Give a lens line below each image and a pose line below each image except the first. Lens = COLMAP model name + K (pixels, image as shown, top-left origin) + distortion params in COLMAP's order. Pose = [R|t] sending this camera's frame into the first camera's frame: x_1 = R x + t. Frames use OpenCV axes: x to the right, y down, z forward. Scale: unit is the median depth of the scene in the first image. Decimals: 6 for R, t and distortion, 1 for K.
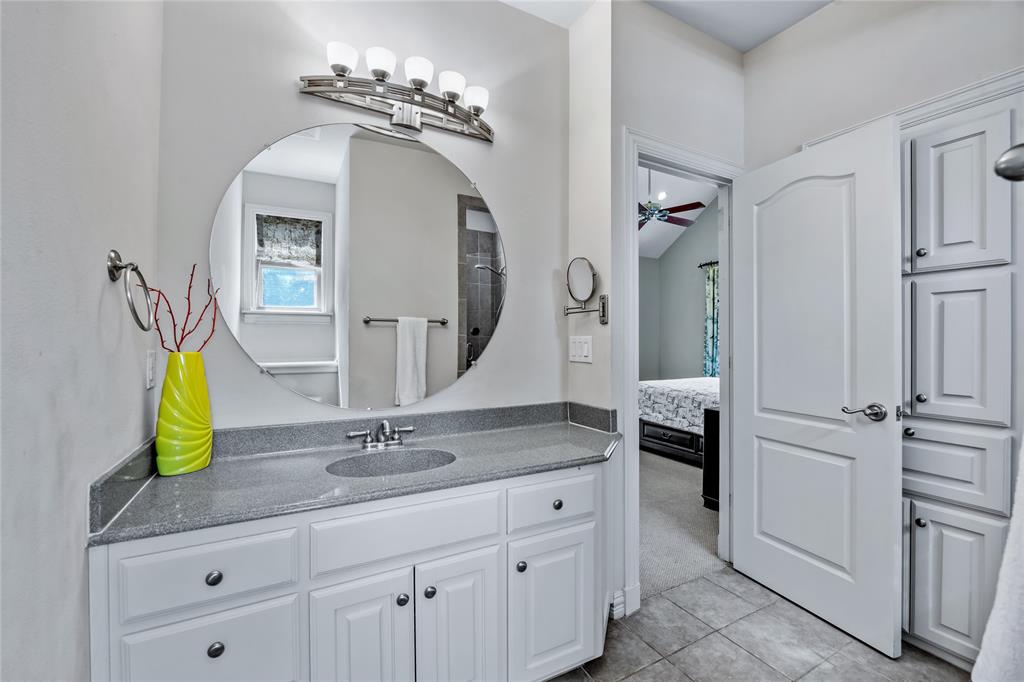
lens RADIAL K [[431.6, 0, 512.3], [0, 431.6, 339.9], [0, 0, 1]] dist [-0.004564, -0.000154]
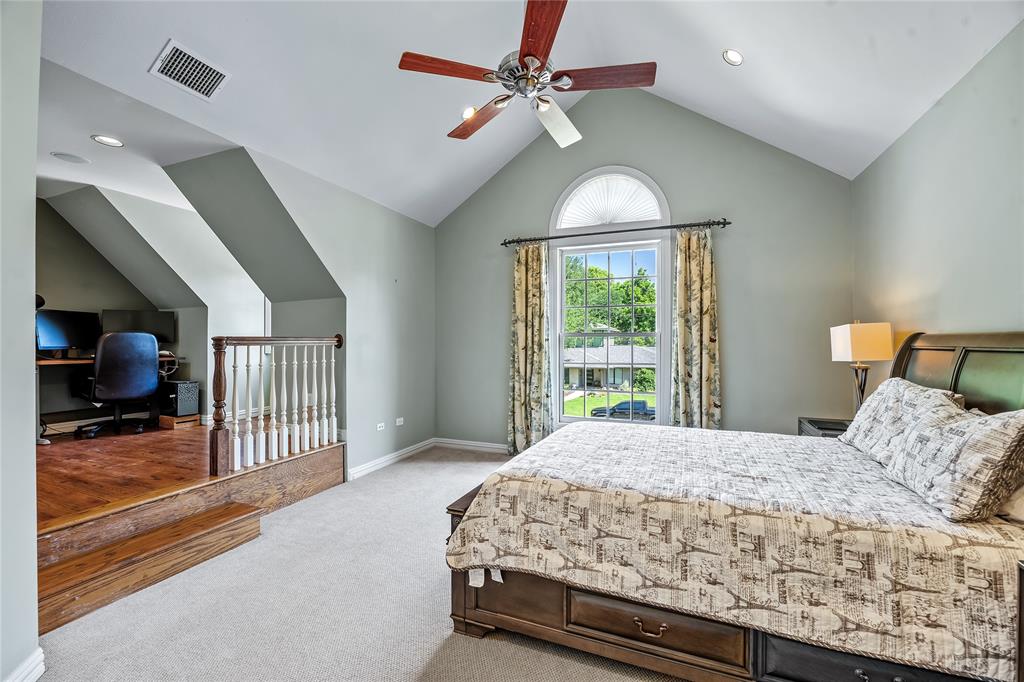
lens RADIAL K [[431.6, 0, 516.7], [0, 431.6, 341.2], [0, 0, 1]] dist [-0.004564, -0.000154]
pose [[0.773159, -0.002895, 0.634205, 0.019045], [0.004513, 0.999989, -0.000936, -0.016150], [-0.634196, 0.003586, 0.773164, 0.481763]]
